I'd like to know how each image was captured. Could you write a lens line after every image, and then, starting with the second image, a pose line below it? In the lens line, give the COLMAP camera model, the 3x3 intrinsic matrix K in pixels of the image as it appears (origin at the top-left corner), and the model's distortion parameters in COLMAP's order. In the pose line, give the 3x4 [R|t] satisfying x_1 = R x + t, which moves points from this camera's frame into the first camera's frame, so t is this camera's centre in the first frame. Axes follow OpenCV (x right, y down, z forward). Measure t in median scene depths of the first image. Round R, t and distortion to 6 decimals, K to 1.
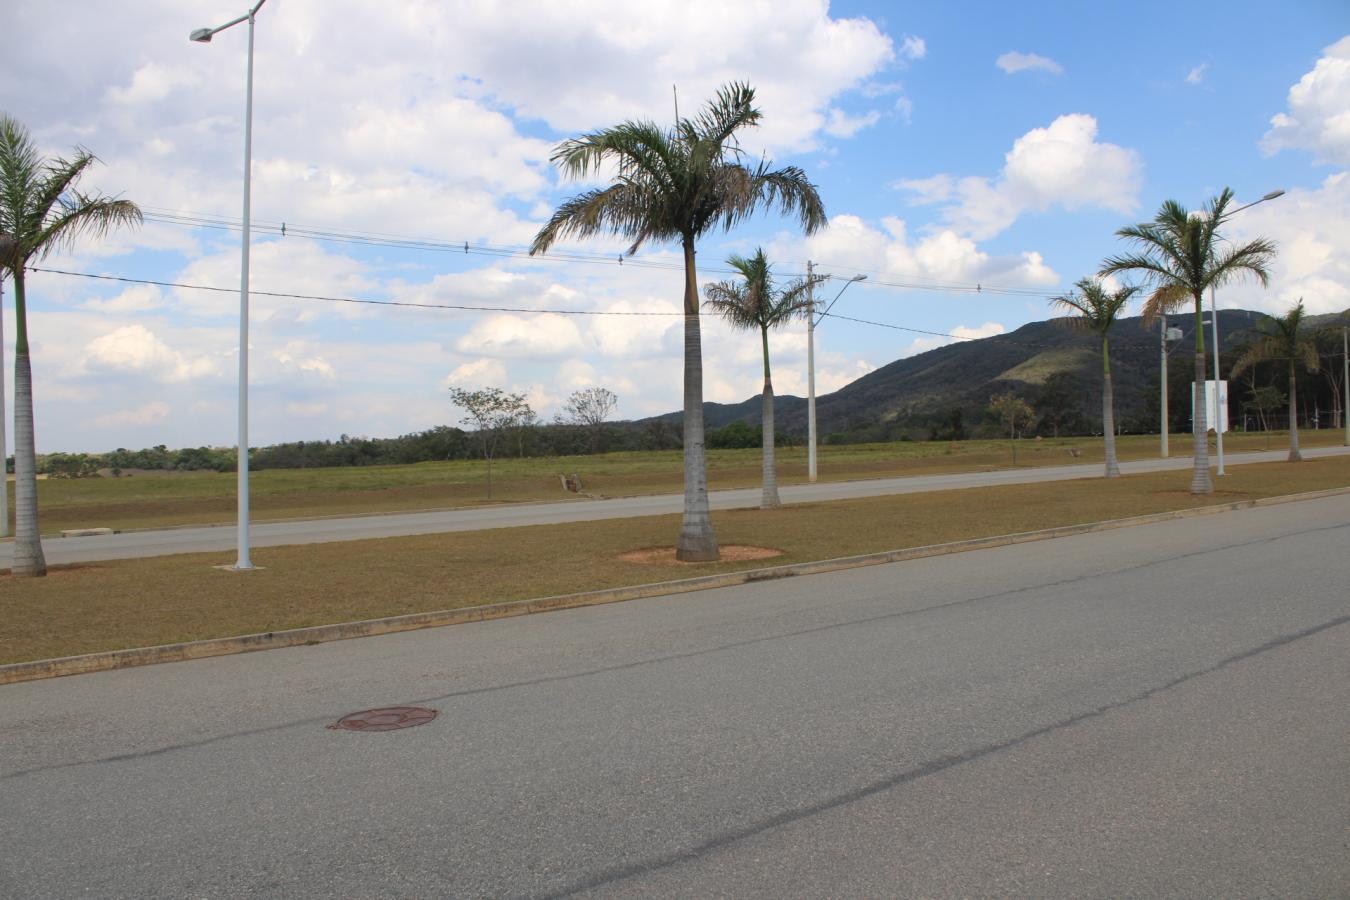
lens RADIAL K [[1106.5, 0, 673.0], [0, 1106.5, 462.7], [0, 0, 1]] dist [-0.171799, 0.145080]
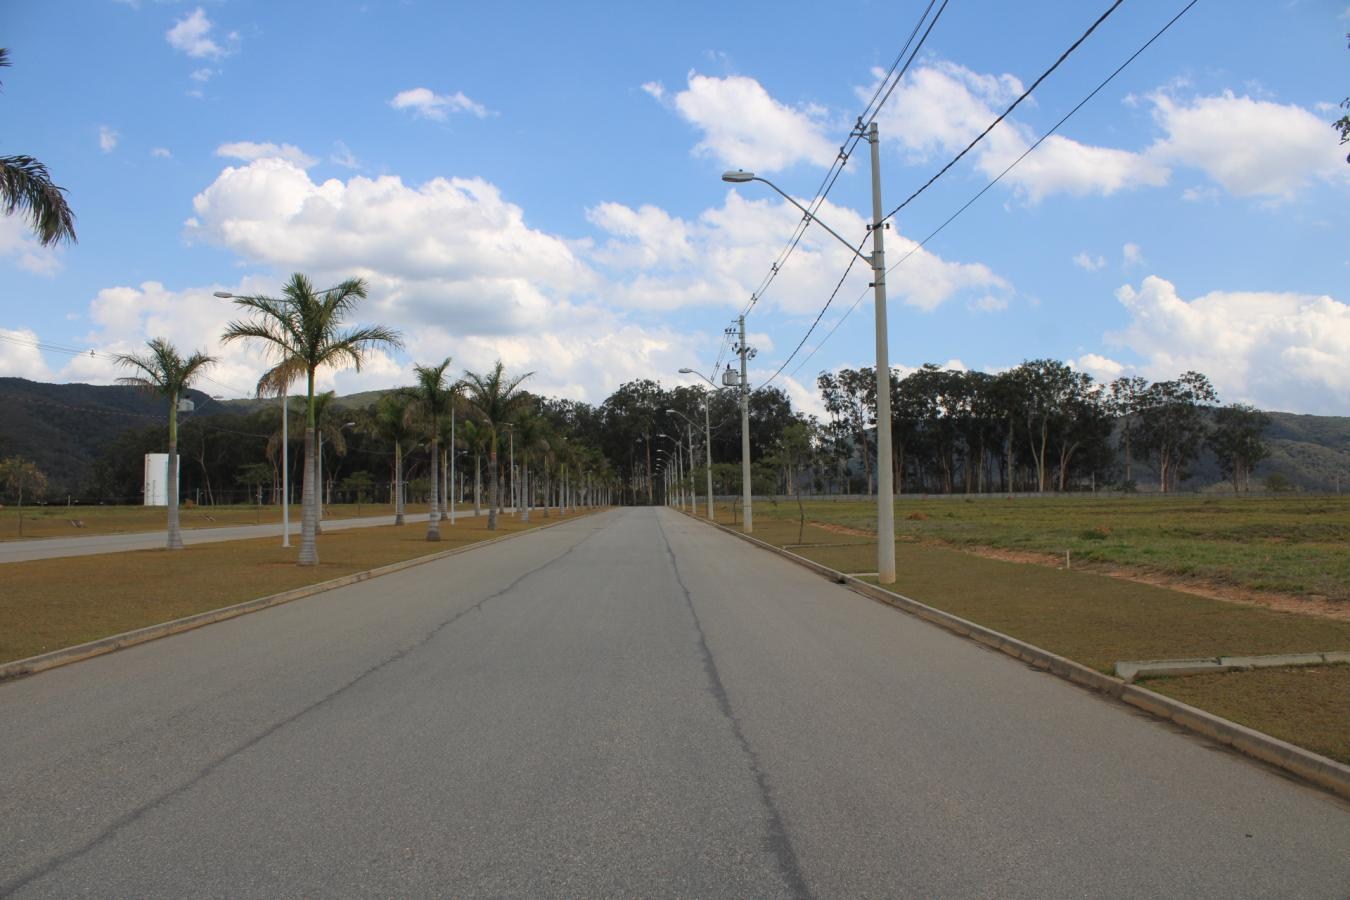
lens RADIAL K [[1105.0, 0, 672.4], [0, 1105.0, 462.4], [0, 0, 1]] dist [-0.173017, 0.145232]
pose [[0.589094, 0.057005, 0.806051, -0.102515], [-0.001381, 0.997578, -0.069540, 0.001879], [-0.808063, 0.039852, 0.587746, 0.081735]]
